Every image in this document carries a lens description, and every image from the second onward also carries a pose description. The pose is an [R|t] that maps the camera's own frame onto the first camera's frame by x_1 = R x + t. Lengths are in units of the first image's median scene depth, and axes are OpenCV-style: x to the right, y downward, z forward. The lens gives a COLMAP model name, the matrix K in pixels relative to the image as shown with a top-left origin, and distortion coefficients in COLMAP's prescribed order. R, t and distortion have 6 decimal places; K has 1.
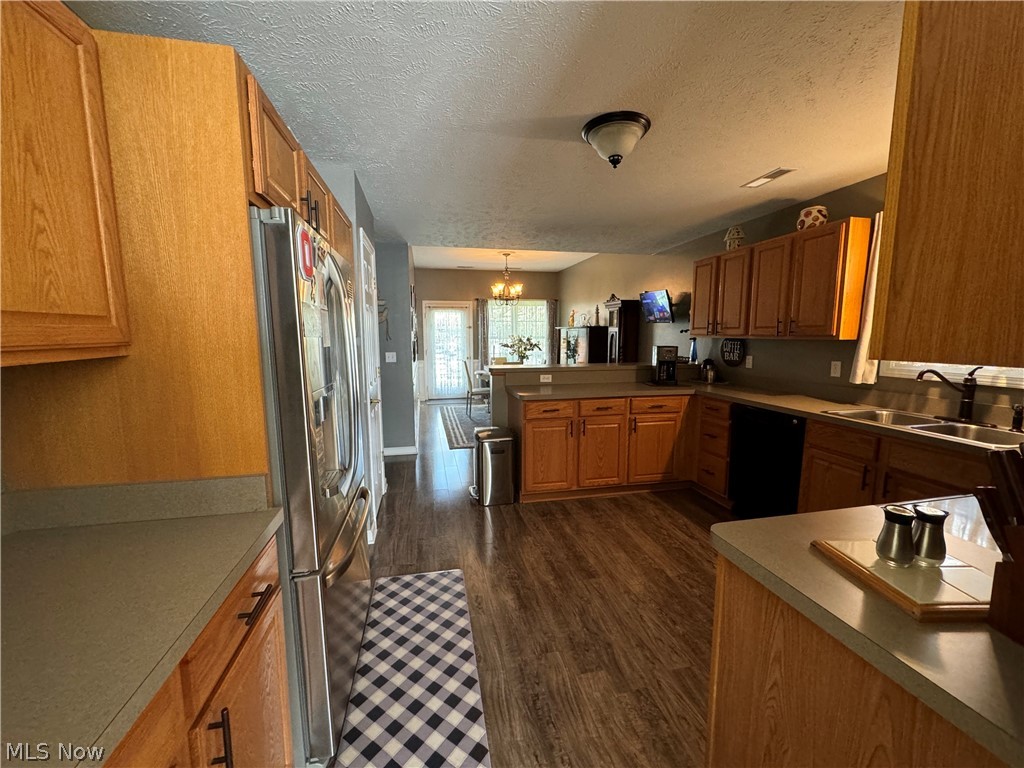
lens RADIAL K [[407.6, 0, 510.8], [0, 407.6, 382.8], [0, 0, 1]] dist [-0.002790, 0.000466]
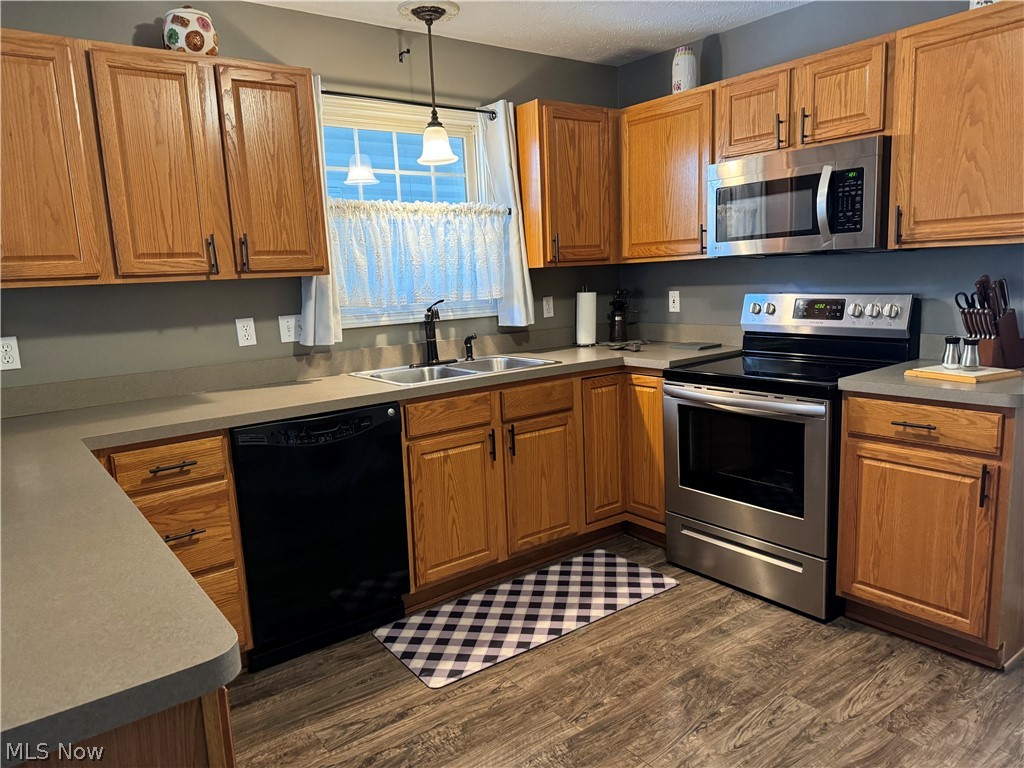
lens RADIAL K [[721.8, 0, 522.4], [0, 721.8, 387.6], [0, 0, 1]] dist [0.054572, -0.046968]
pose [[-0.427292, -0.126924, 0.895160, -0.214706], [0.150934, 0.966189, 0.209041, -0.087803], [-0.891426, 0.224431, -0.393688, 0.848055]]
